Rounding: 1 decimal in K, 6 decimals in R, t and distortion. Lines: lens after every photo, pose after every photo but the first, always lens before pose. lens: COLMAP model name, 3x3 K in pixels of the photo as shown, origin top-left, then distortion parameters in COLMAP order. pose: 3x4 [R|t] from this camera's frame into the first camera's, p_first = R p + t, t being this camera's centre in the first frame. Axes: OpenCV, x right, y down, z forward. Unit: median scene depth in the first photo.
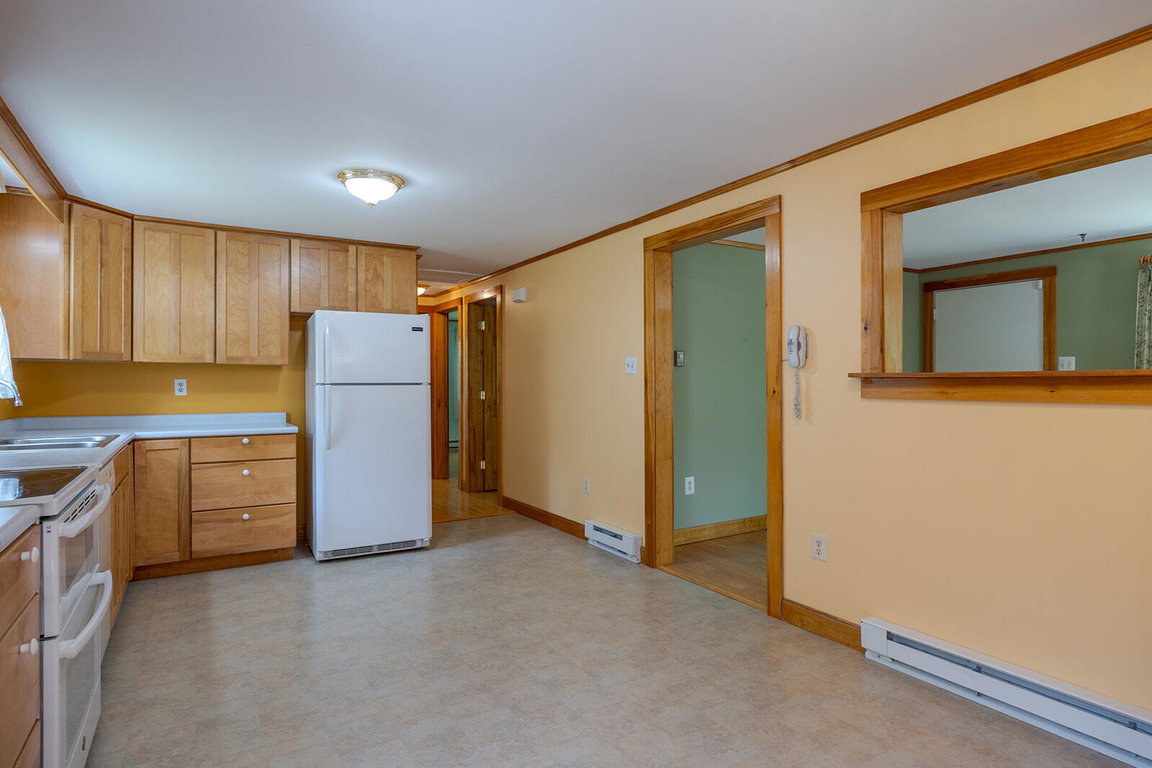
lens RADIAL K [[641.8, 0, 578.5], [0, 641.8, 384.0], [0, 0, 1]] dist [0.002458, 0.000526]
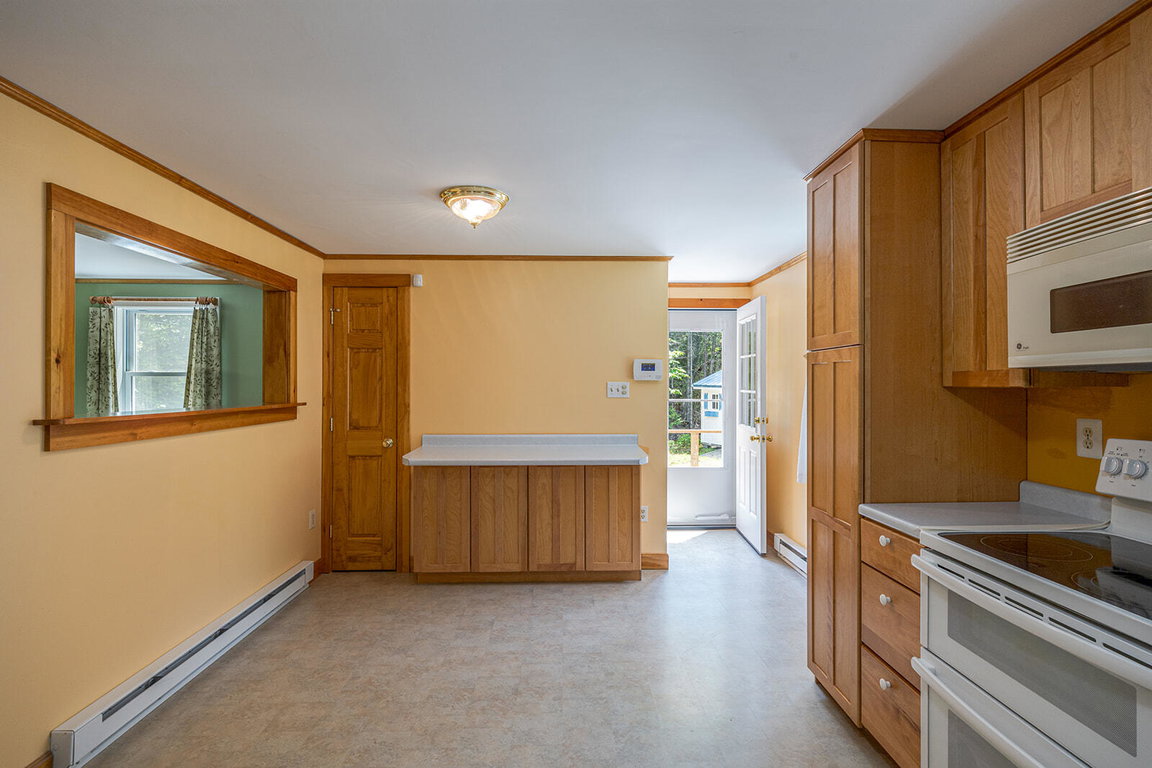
lens RADIAL K [[561.2, 0, 581.1], [0, 561.2, 381.4], [0, 0, 1]] dist [0.021434, 0.000266]
pose [[-0.871335, 0.003426, 0.490676, -0.312709], [0.002631, 0.999994, -0.002309, -0.041214], [-0.490681, -0.000721, -0.871339, 0.907987]]
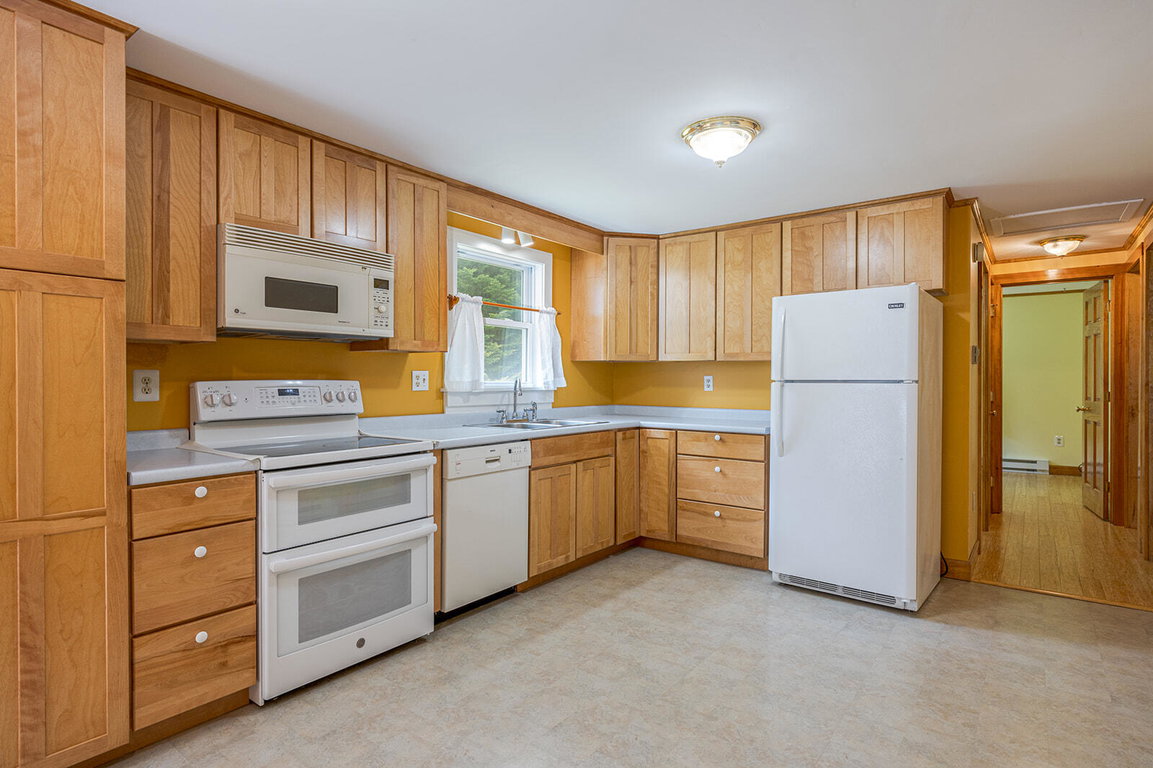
lens RADIAL K [[607.9, 0, 572.2], [0, 607.9, 381.7], [0, 0, 1]] dist [0.000964, -0.001269]
pose [[0.357497, 0.006350, -0.933893, 0.290458], [-0.004087, 0.999978, 0.005235, -0.002097], [0.933905, 0.001945, 0.357515, 0.467352]]
